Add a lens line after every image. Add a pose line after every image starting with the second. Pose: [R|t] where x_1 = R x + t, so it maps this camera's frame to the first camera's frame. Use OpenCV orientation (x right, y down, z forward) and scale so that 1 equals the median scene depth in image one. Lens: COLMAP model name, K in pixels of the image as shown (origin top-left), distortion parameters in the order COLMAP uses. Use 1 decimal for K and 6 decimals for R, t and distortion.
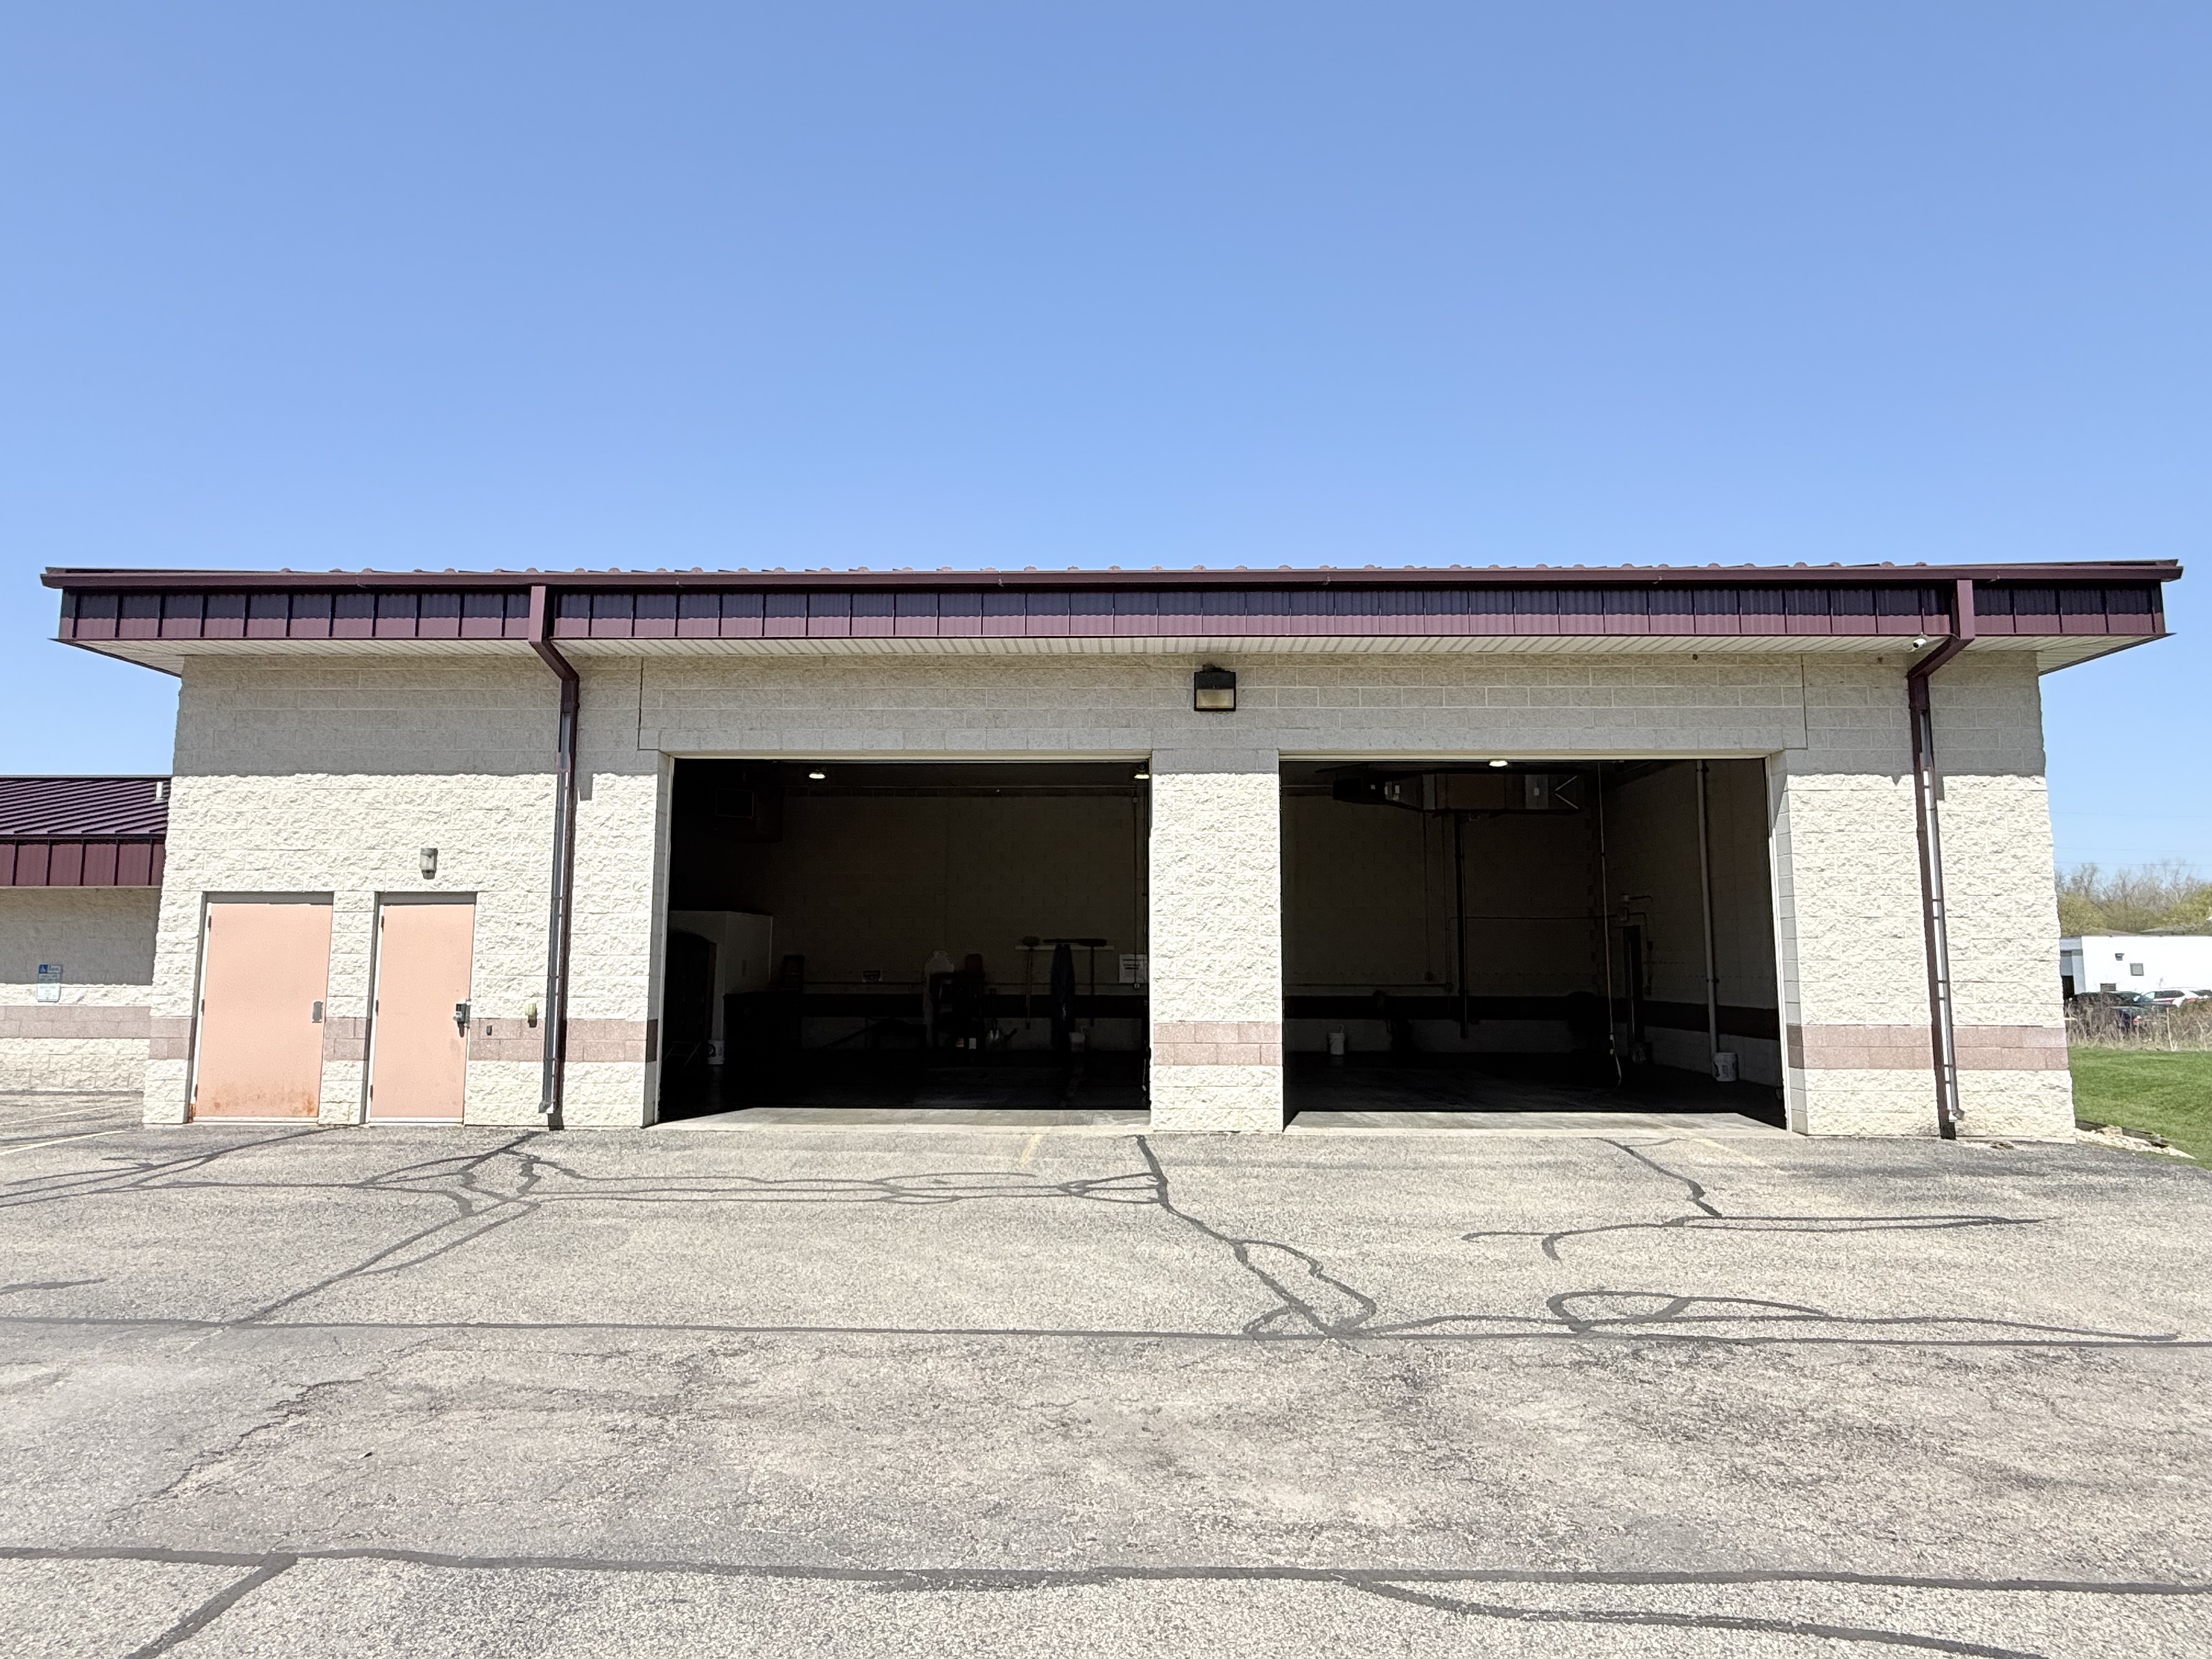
lens RADIAL K [[1225.3, 0, 1105.6], [0, 1225.3, 830.3], [0, 0, 1]] dist [0.000560, -0.001189]
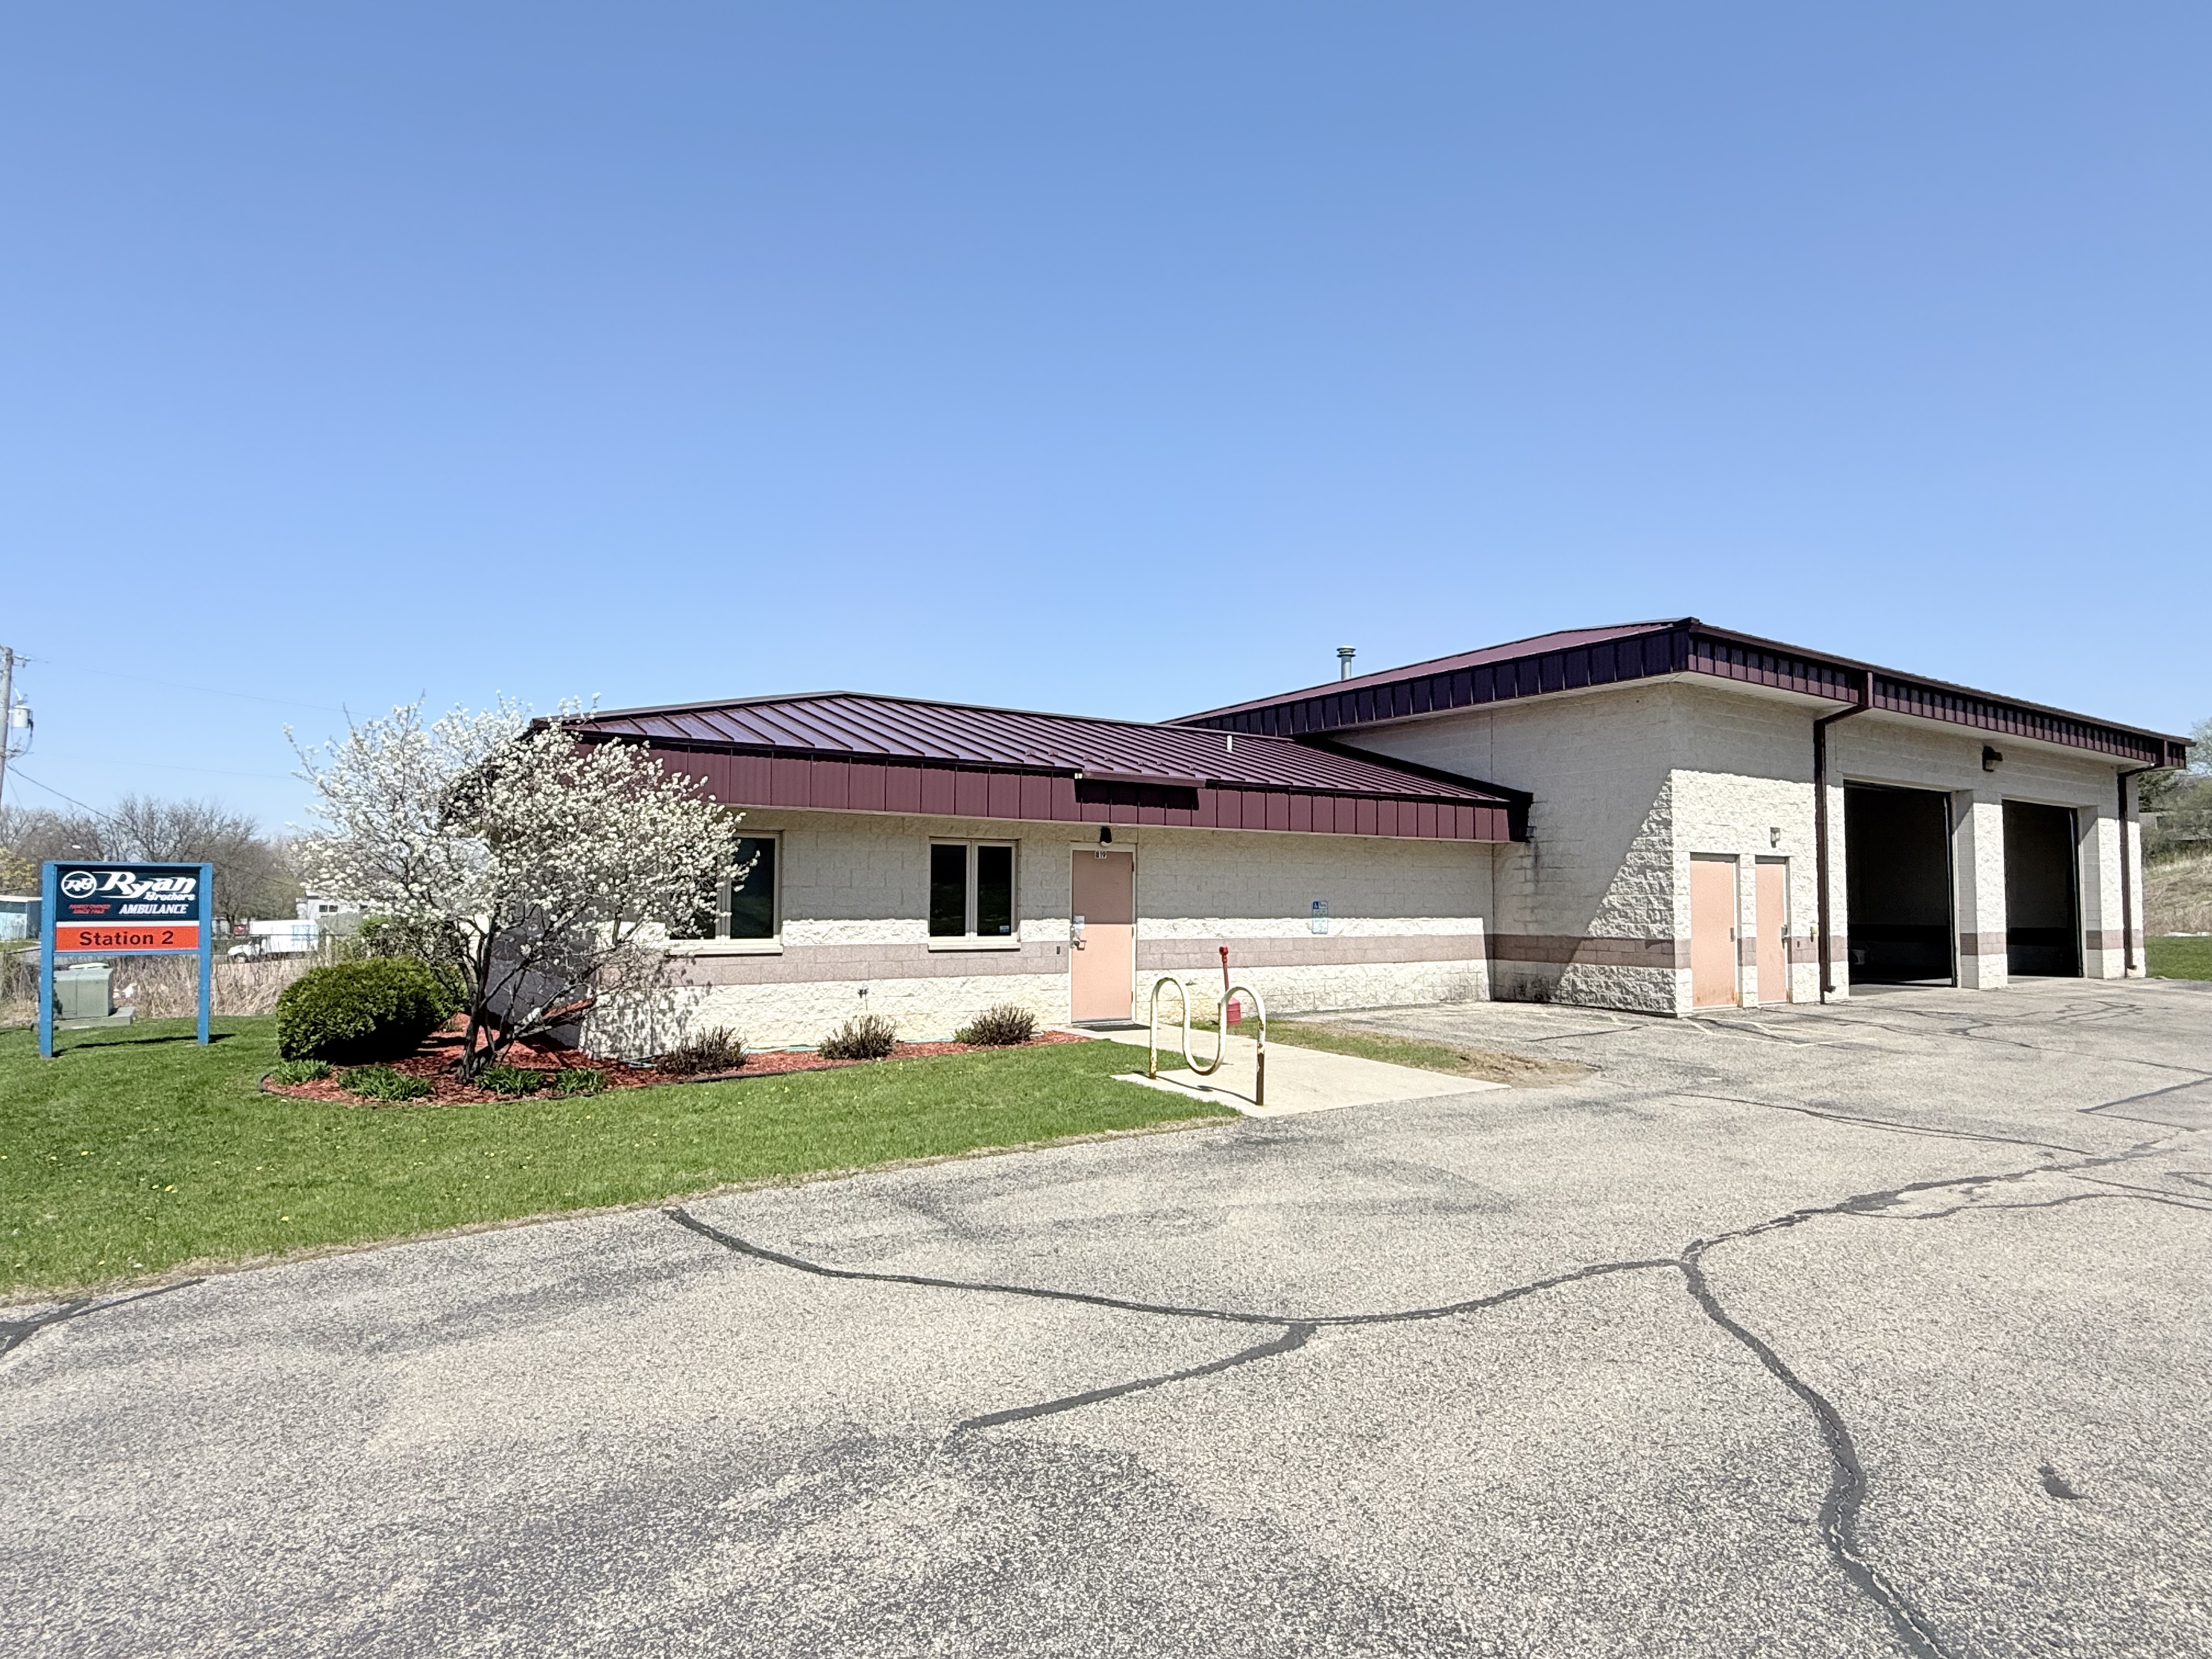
lens RADIAL K [[1225.3, 0, 1161.9], [0, 1225.3, 861.8], [0, 0, 1]] dist [0.000560, -0.001189]
pose [[0.797836, 0.018973, 0.602576, -2.090115], [-0.070423, 0.995595, 0.061896, 0.016305], [-0.598747, -0.091818, 0.795658, 0.234397]]
